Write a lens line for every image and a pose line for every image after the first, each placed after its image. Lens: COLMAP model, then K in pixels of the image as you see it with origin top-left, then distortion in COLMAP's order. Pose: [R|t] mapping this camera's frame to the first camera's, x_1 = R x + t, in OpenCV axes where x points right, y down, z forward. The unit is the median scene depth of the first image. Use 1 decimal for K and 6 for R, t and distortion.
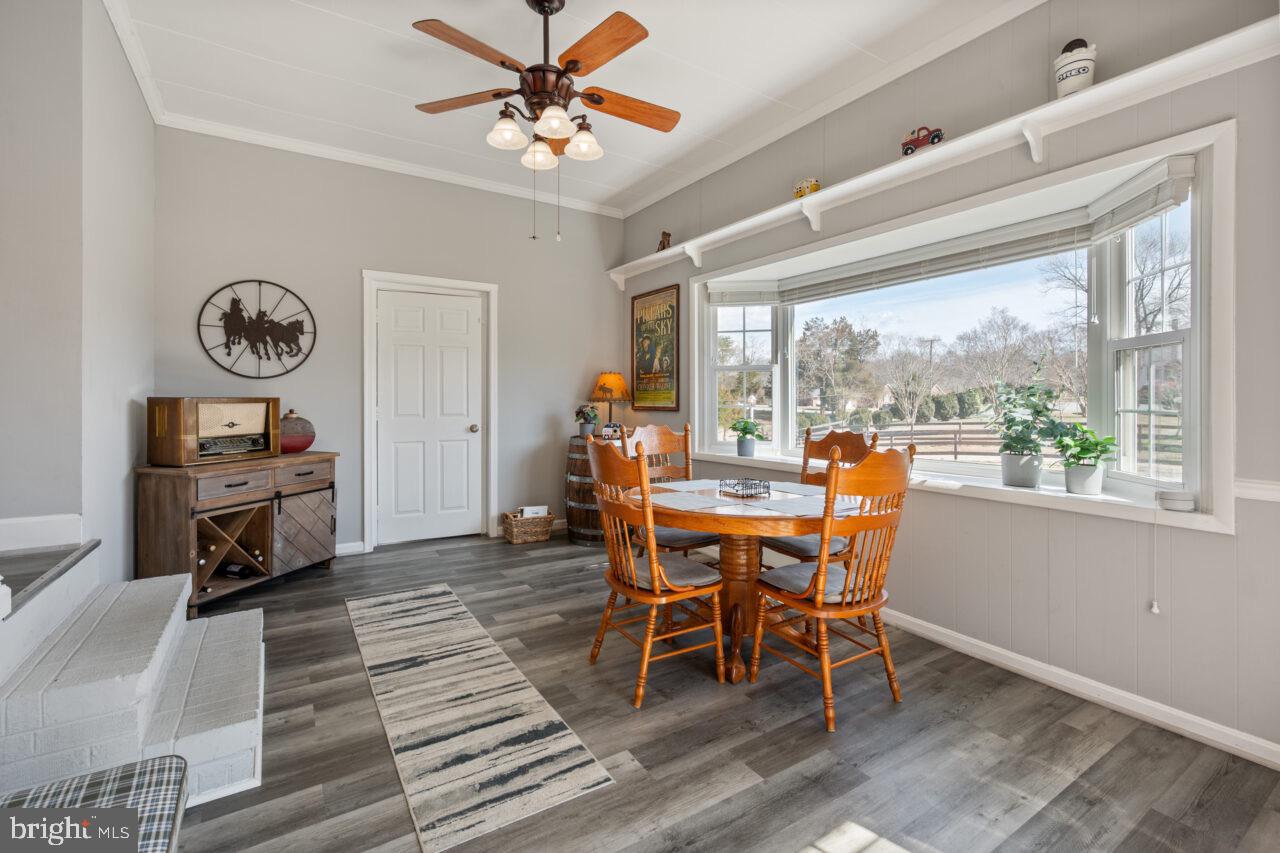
lens RADIAL K [[561.1, 0, 646.2], [0, 561.1, 398.1], [0, 0, 1]] dist [-0.000509, -0.000786]
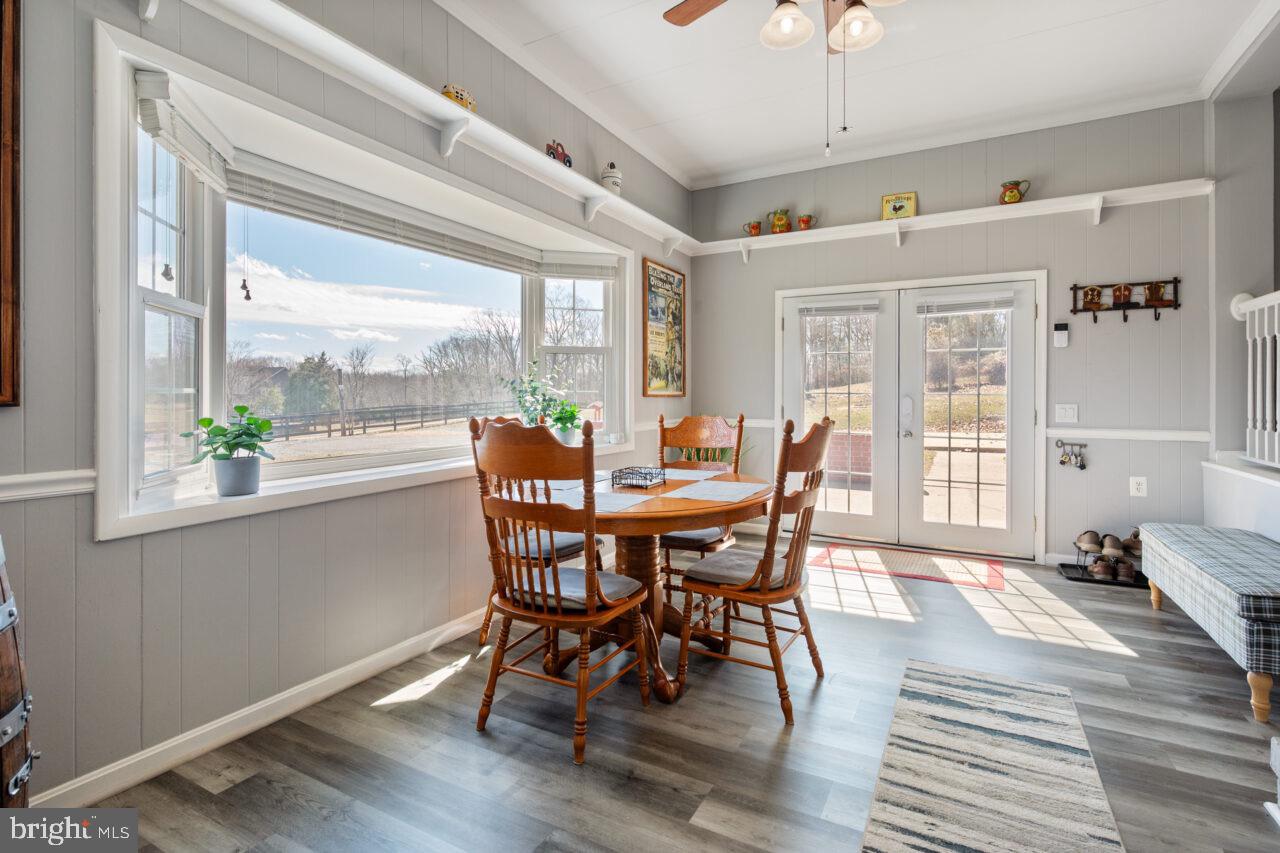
lens RADIAL K [[597.0, 0, 641.0], [0, 597.0, 397.7], [0, 0, 1]] dist [-0.000031, -0.000315]
pose [[-0.468448, -0.001766, 0.883489, -0.557458], [0.002464, 0.999991, 0.003306, 0.024620], [-0.883488, 0.003726, -0.468440, 1.213011]]
